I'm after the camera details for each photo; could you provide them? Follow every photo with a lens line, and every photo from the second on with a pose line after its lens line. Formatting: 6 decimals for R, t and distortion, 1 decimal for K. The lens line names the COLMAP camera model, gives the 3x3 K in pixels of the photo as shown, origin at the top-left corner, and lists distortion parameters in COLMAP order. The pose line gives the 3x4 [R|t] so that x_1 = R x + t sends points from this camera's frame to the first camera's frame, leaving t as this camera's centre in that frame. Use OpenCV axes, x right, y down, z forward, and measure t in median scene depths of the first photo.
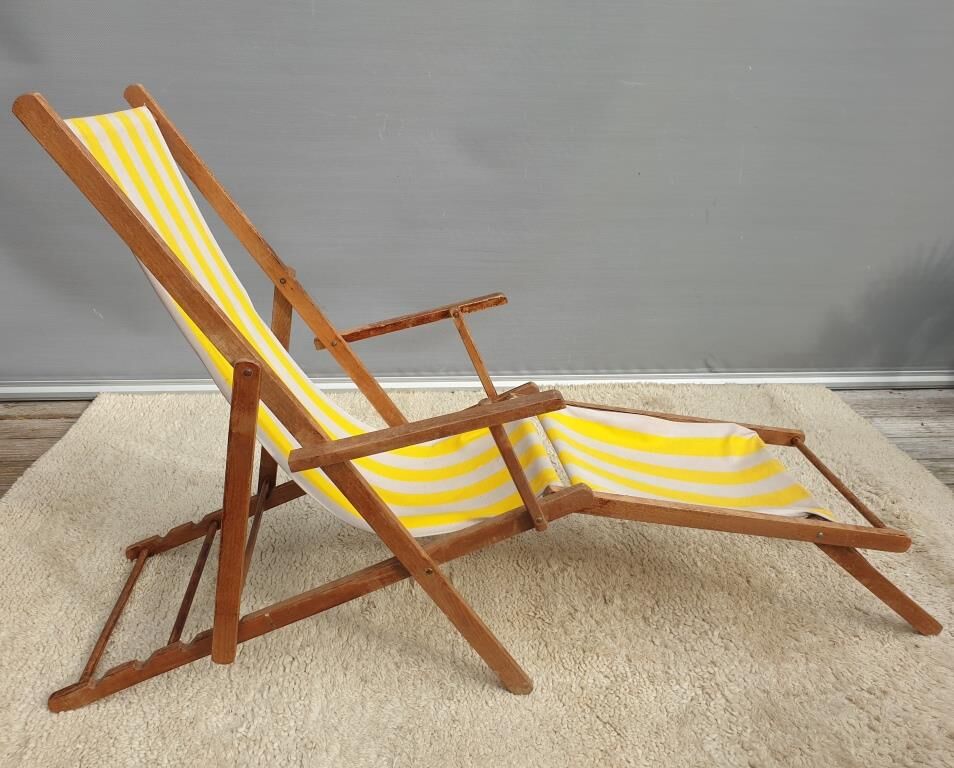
lens RADIAL K [[731.3, 0, 465.3], [0, 731.3, 353.5], [0, 0, 1]] dist [0.012337, 0.004280]
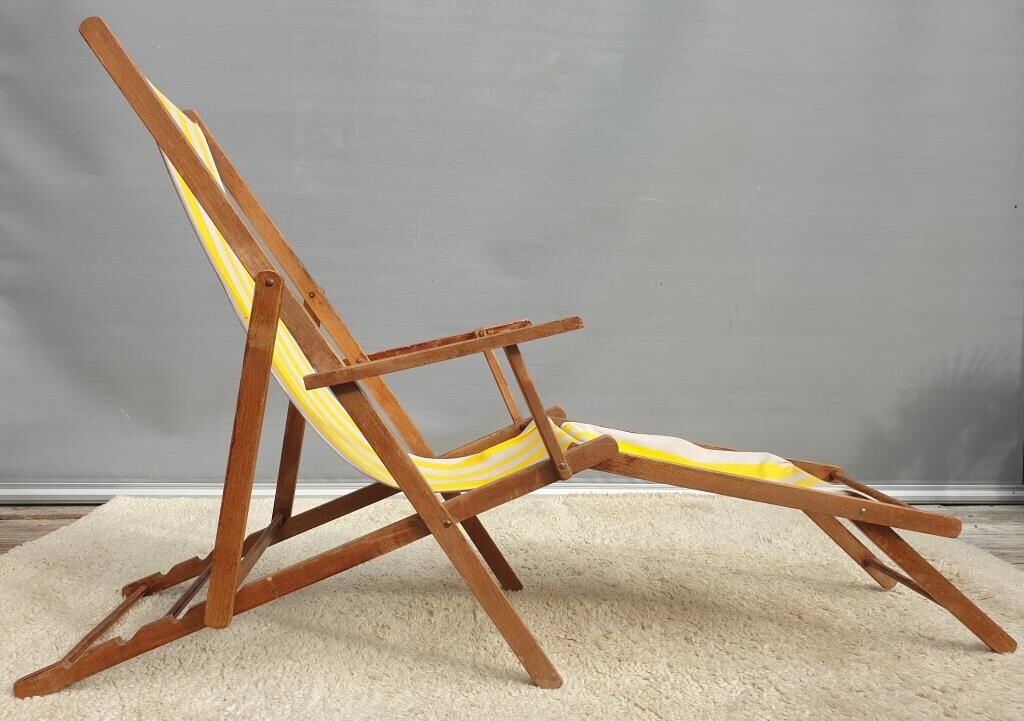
lens RADIAL K [[747.2, 0, 505.4], [0, 747.2, 386.2], [0, 0, 1]] dist [0.012371, 0.005499]
pose [[0.999990, -0.004180, 0.001534, 0.021786], [0.004441, 0.961565, -0.274540, 0.337223], [-0.000328, 0.274544, 0.961574, 0.027064]]
